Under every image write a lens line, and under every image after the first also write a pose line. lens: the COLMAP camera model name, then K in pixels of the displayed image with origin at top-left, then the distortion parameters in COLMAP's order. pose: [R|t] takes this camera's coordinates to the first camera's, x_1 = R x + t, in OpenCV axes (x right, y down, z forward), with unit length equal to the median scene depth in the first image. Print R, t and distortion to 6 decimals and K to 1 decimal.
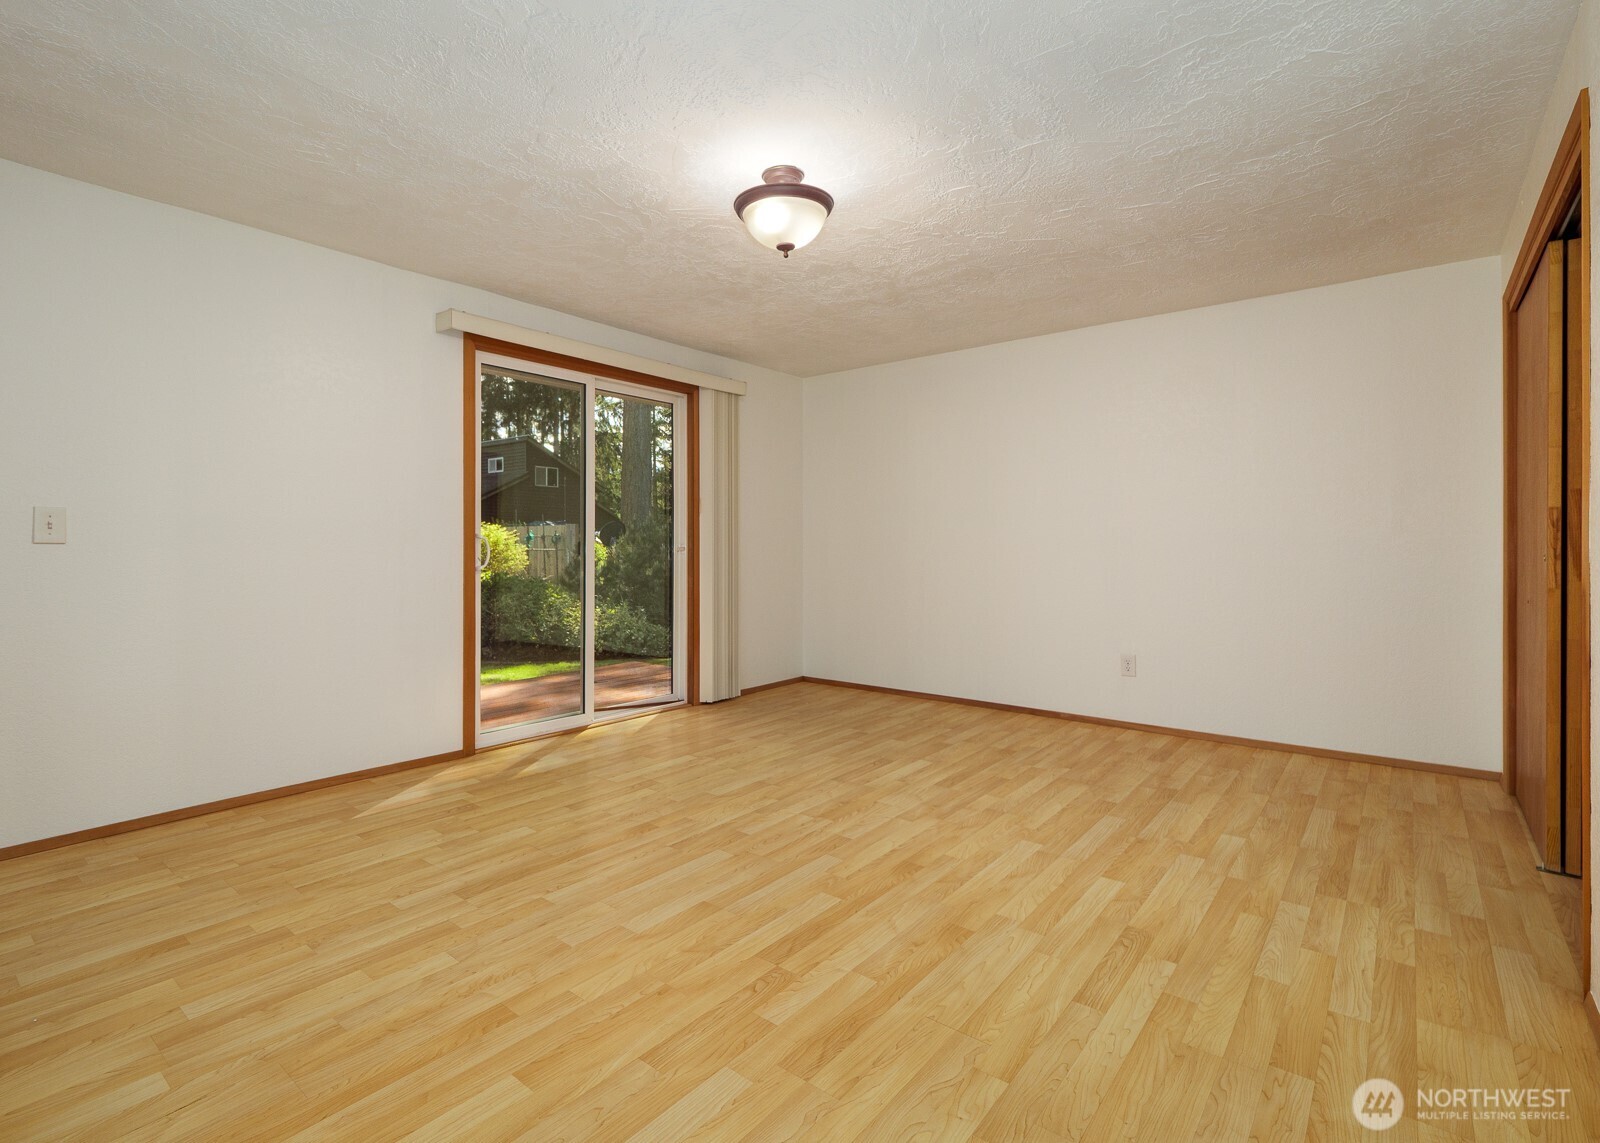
lens RADIAL K [[757.1, 0, 803.3], [0, 757.1, 561.0], [0, 0, 1]] dist [-0.002185, 0.008254]
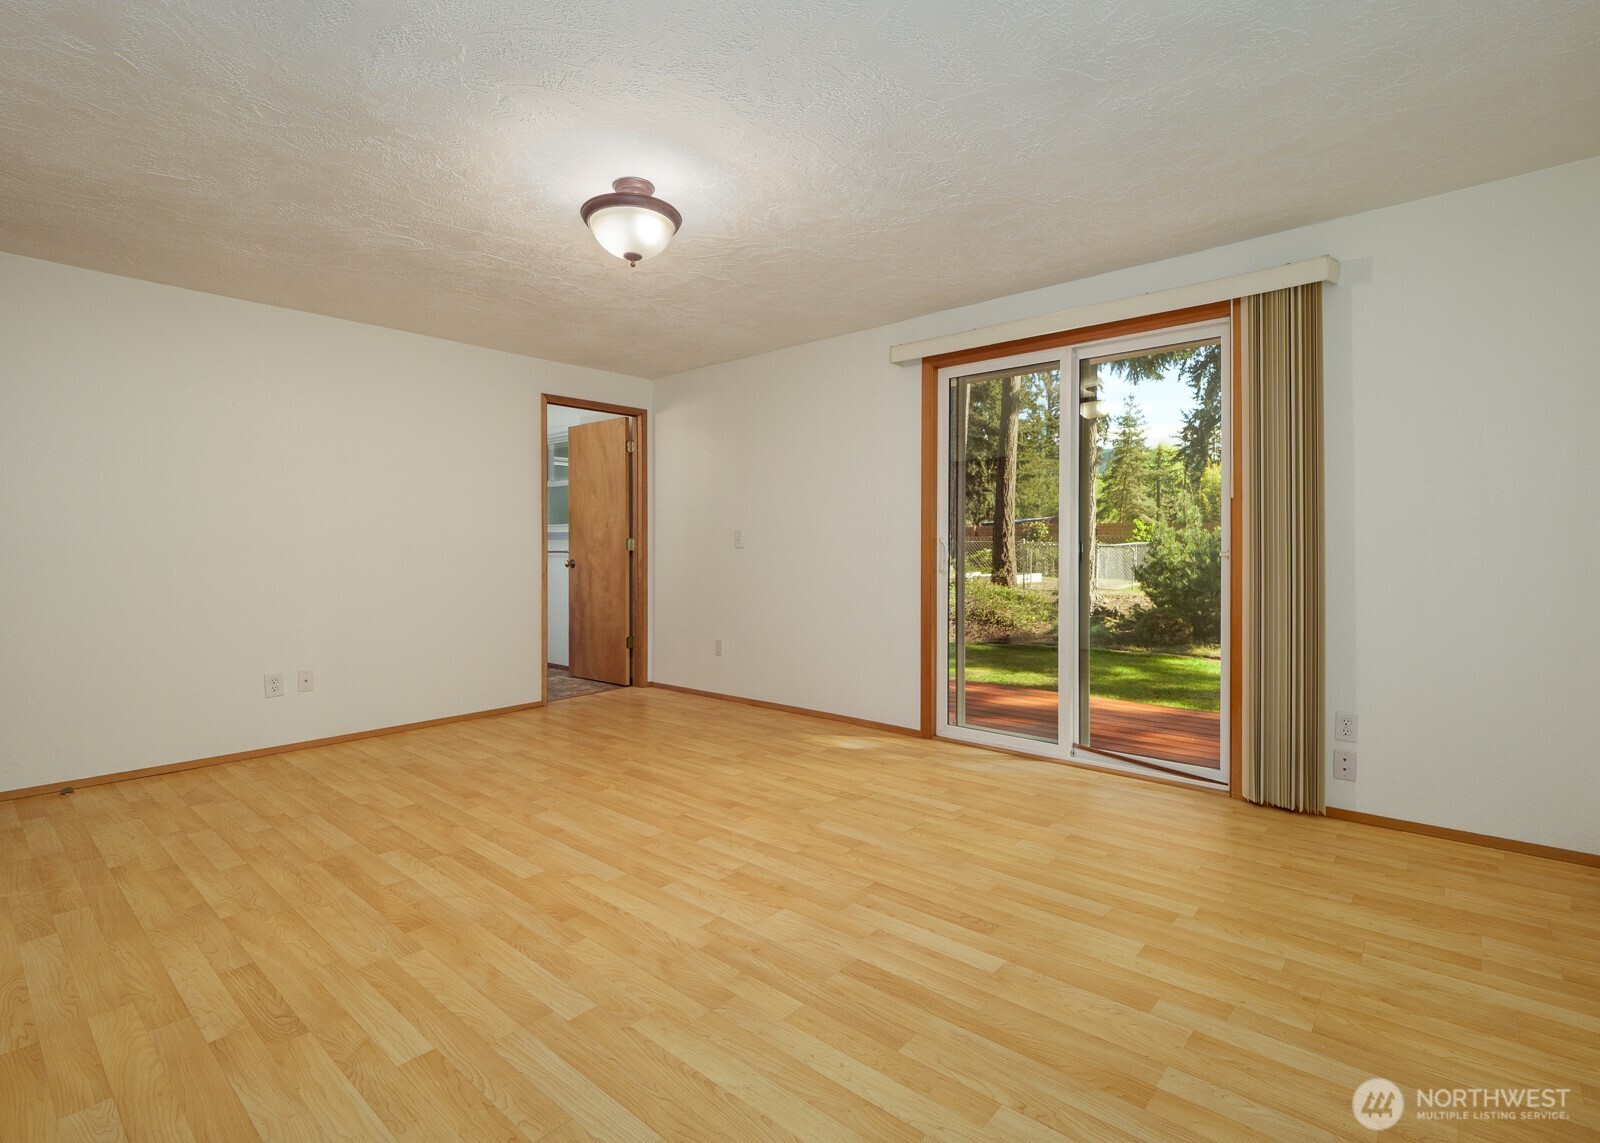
lens RADIAL K [[757.1, 0, 811.3], [0, 757.1, 561.1], [0, 0, 1]] dist [-0.002185, 0.008254]
pose [[-0.034127, 0.023968, -0.999130, 1.056179], [-0.014118, 0.999601, 0.024461, -0.043040], [0.999318, 0.014941, -0.033775, 1.359143]]
